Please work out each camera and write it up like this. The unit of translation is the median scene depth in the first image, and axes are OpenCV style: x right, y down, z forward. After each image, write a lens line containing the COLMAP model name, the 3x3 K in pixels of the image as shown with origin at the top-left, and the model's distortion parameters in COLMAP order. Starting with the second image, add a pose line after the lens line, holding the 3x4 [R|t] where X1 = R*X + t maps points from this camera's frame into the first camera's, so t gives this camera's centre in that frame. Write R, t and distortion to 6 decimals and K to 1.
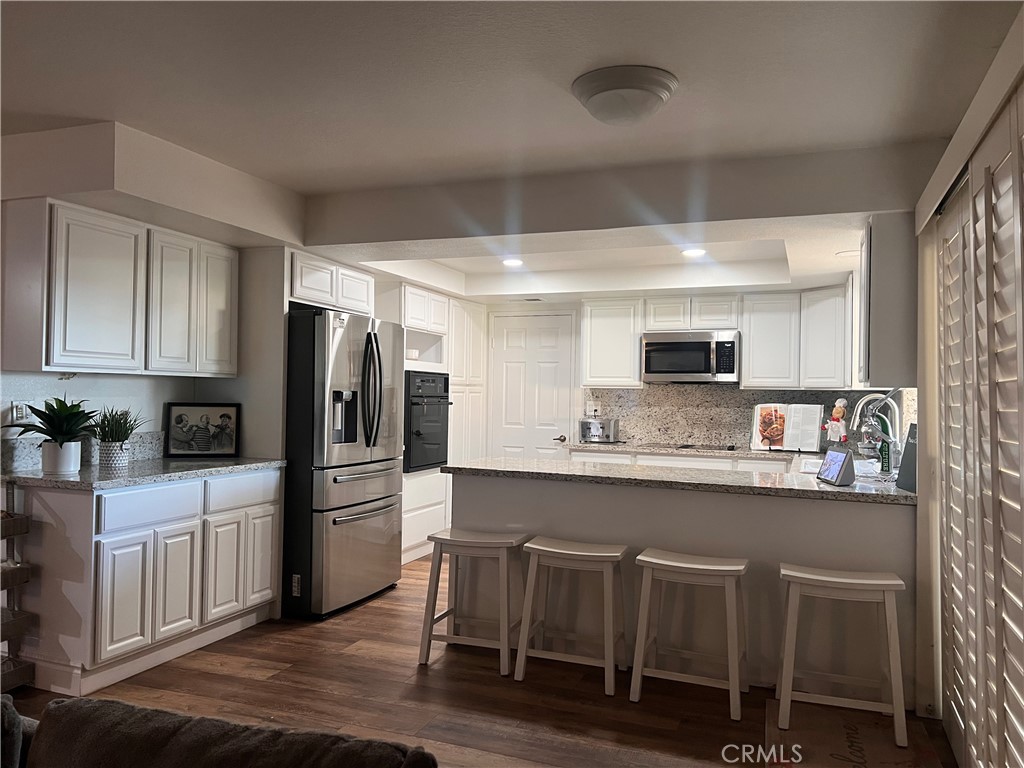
lens RADIAL K [[773.2, 0, 508.9], [0, 773.2, 385.2], [0, 0, 1]] dist [0.025166, -0.026537]
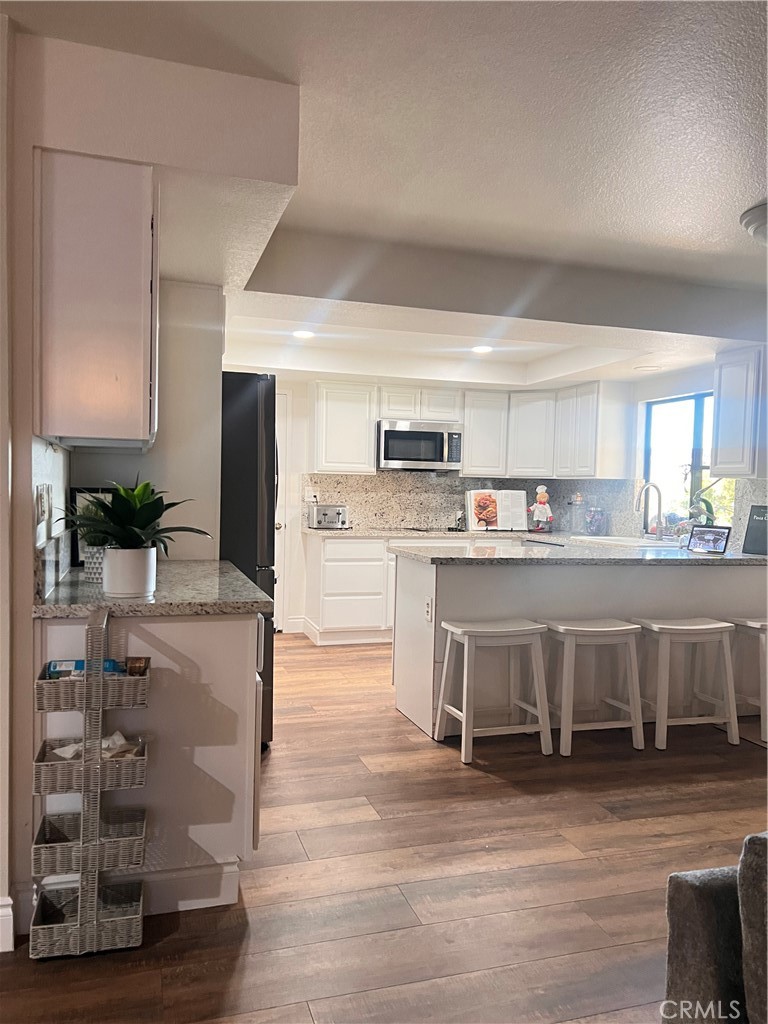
lens RADIAL K [[773.2, 0, 382.6], [0, 773.2, 507.1], [0, 0, 1]] dist [0.025166, -0.026537]
pose [[0.785273, -0.013362, 0.619005, -0.493067], [-0.017501, 0.998889, 0.043764, 0.002482], [-0.618902, -0.045200, 0.784167, 0.208495]]
